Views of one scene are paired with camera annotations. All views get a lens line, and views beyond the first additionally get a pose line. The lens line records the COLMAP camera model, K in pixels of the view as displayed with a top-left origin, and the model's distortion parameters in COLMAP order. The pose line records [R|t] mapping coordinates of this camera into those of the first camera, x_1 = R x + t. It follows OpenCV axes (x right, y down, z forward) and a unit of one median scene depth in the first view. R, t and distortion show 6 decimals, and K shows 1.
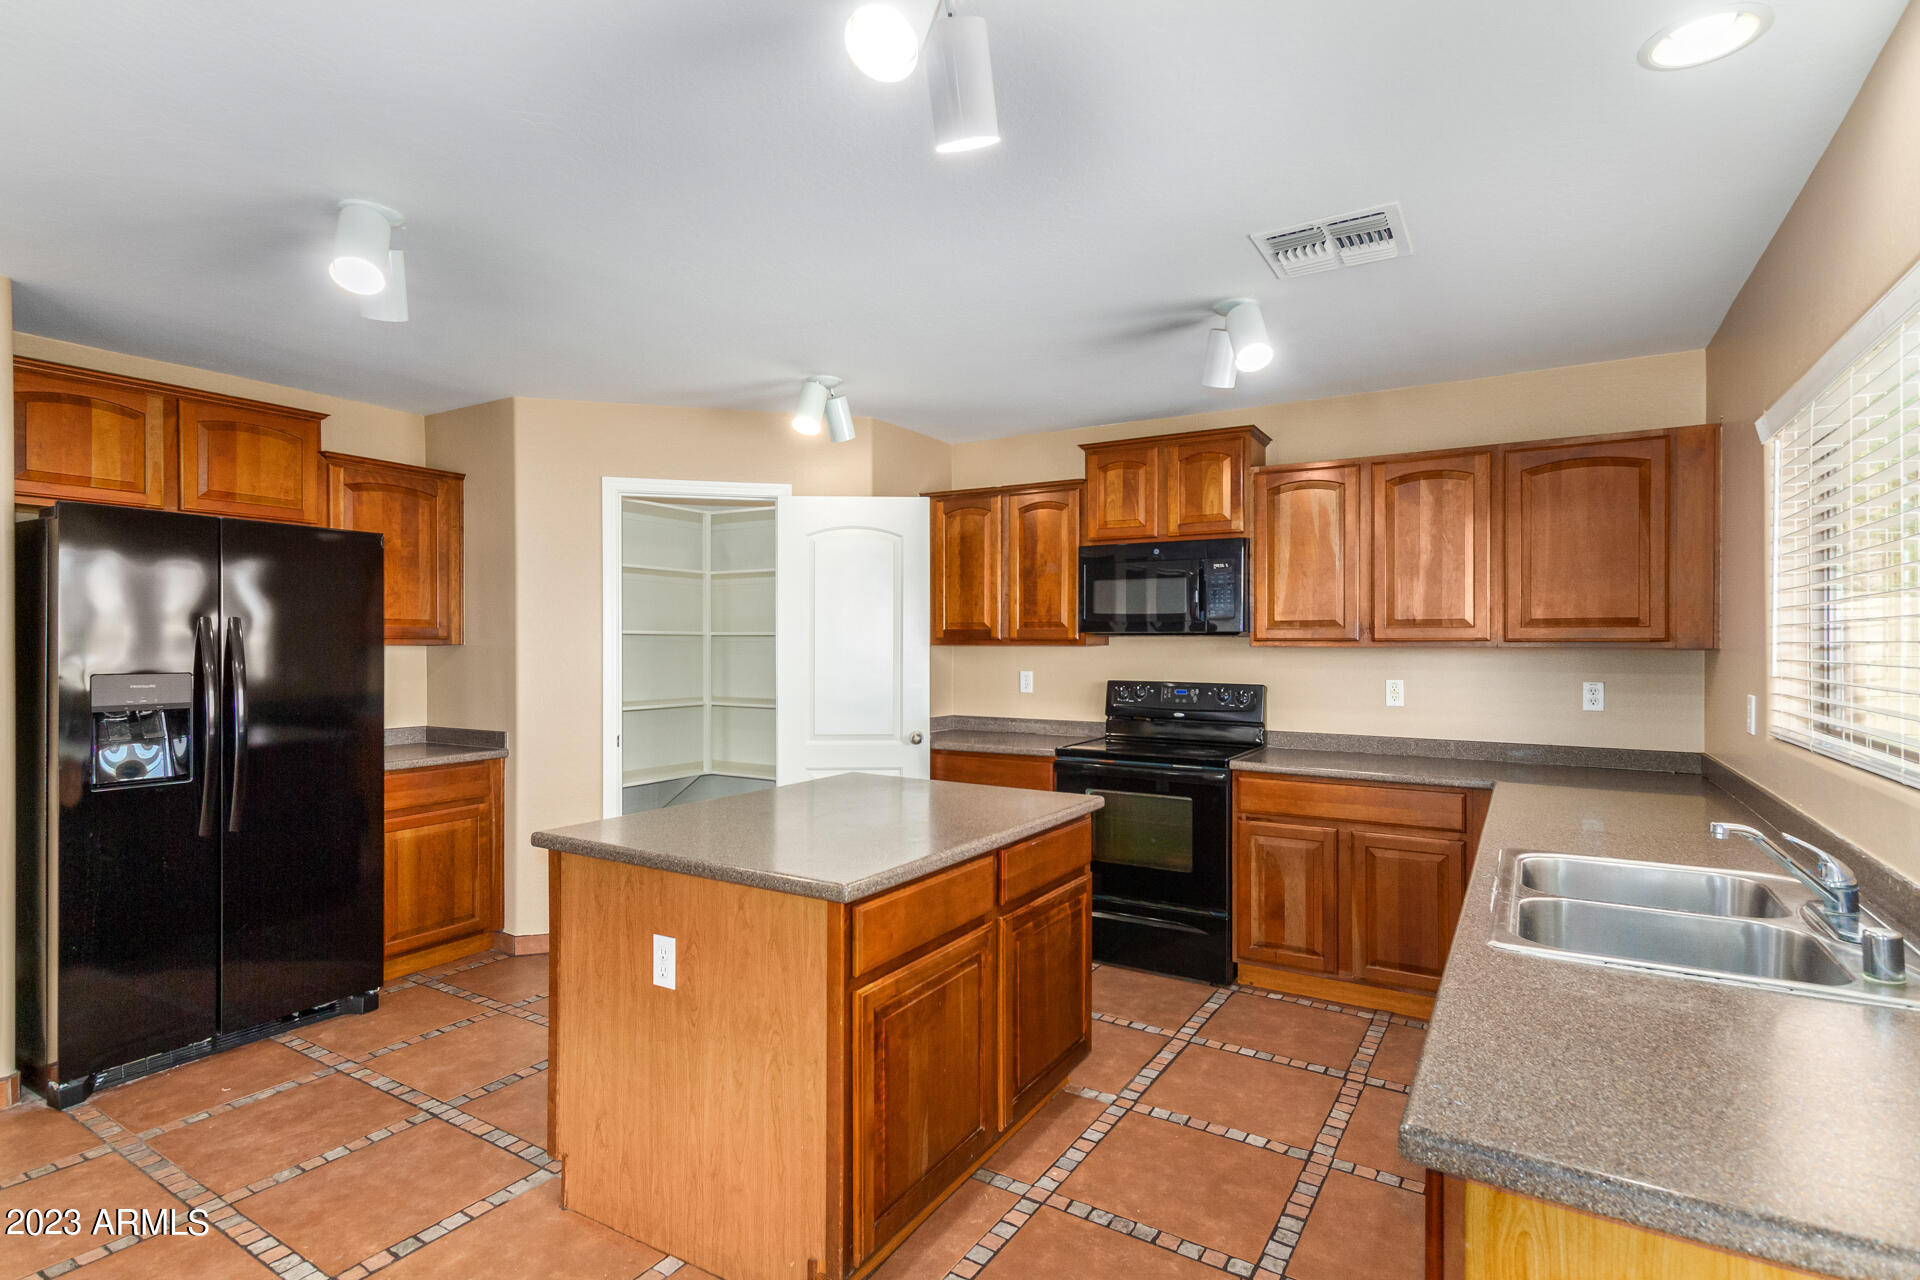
lens RADIAL K [[942.5, 0, 964.4], [0, 942.5, 646.5], [0, 0, 1]] dist [0.013569, -0.005950]
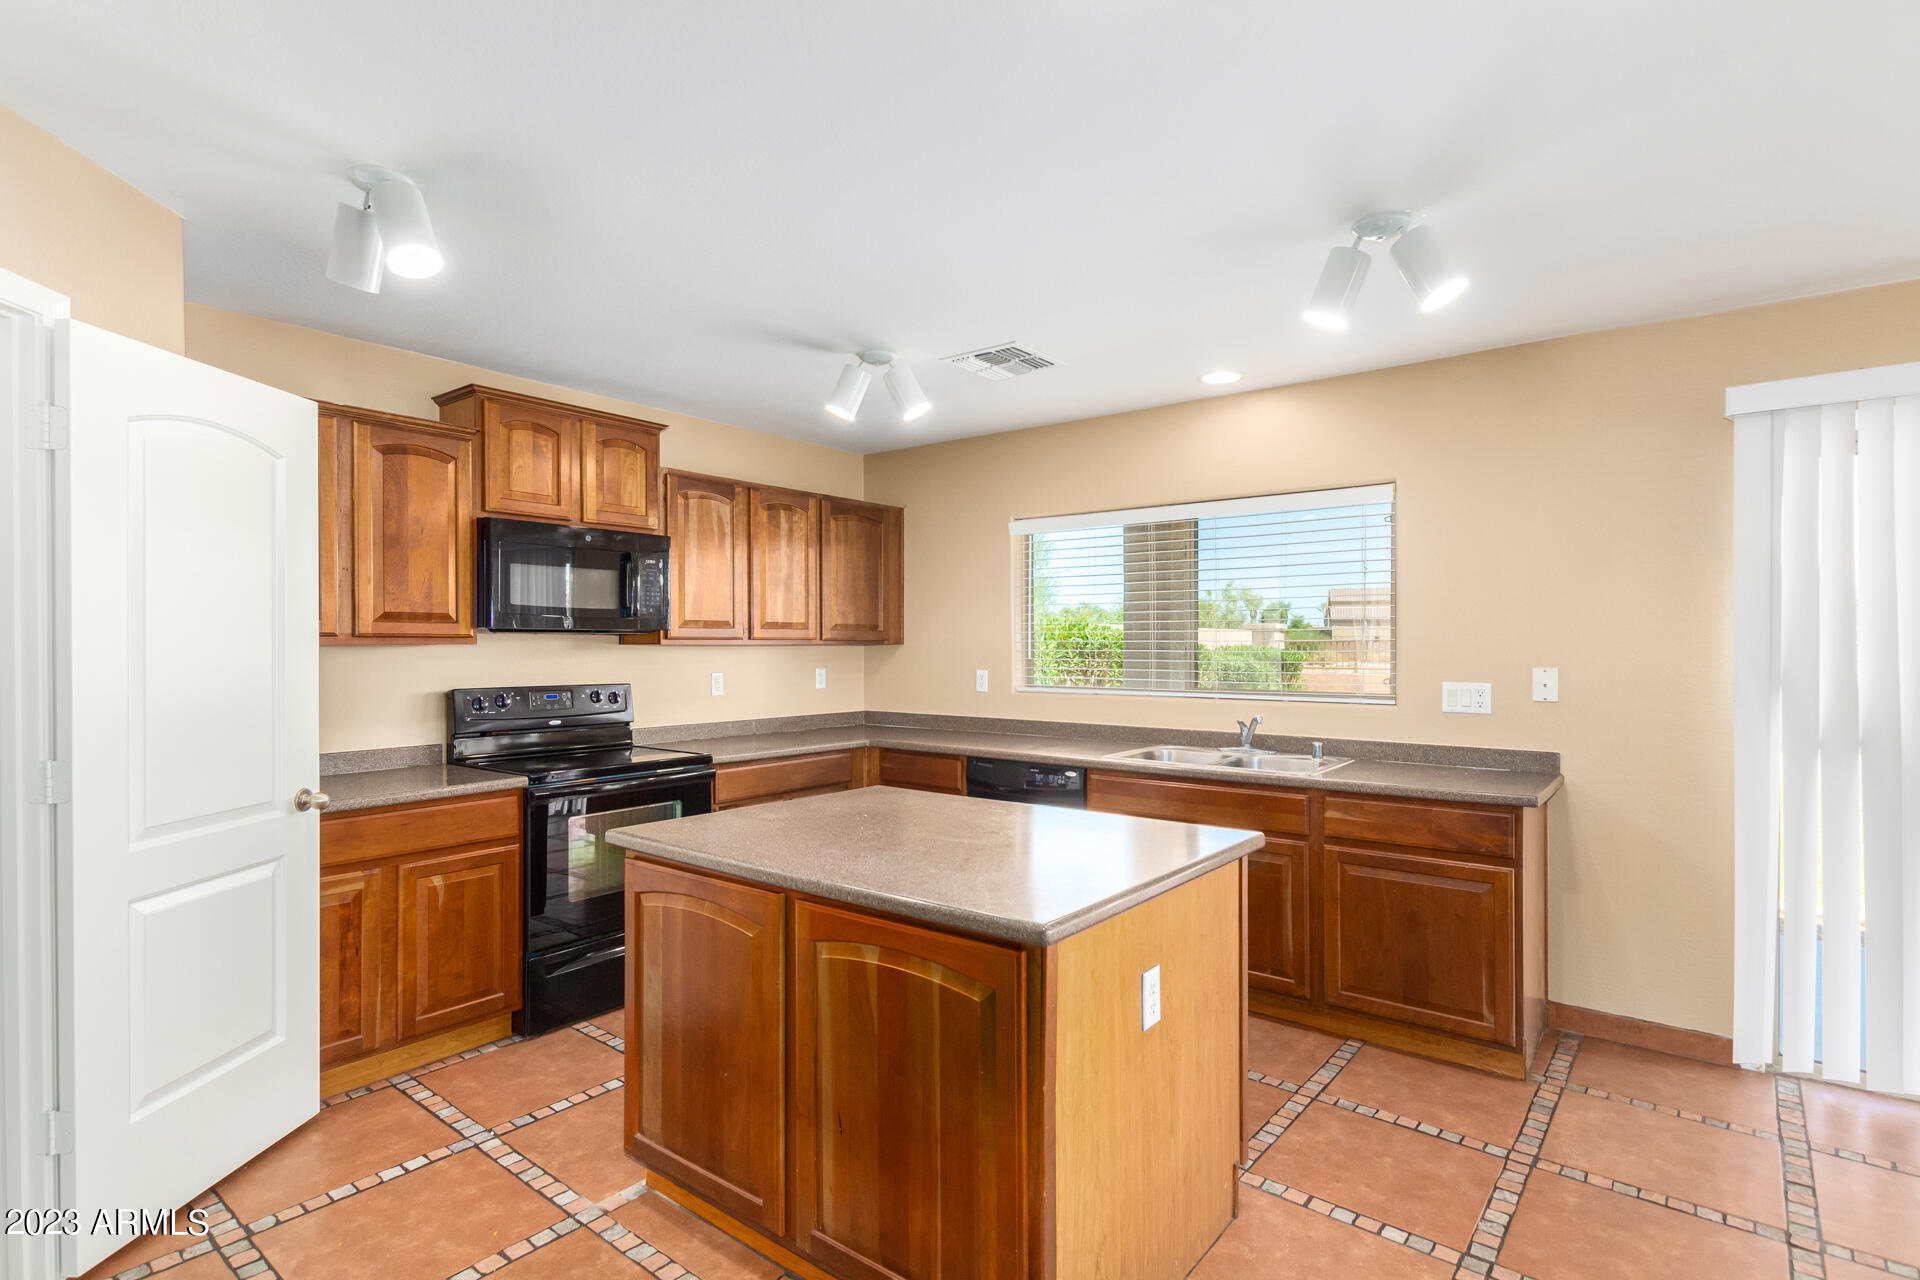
lens RADIAL K [[942.5, 0, 952.8], [0, 942.5, 645.0], [0, 0, 1]] dist [0.013569, -0.005950]
pose [[0.150320, -0.006862, 0.988614, -0.629846], [0.000013, 0.999976, 0.006939, -0.006533], [-0.988637, -0.001030, 0.150316, 0.533699]]
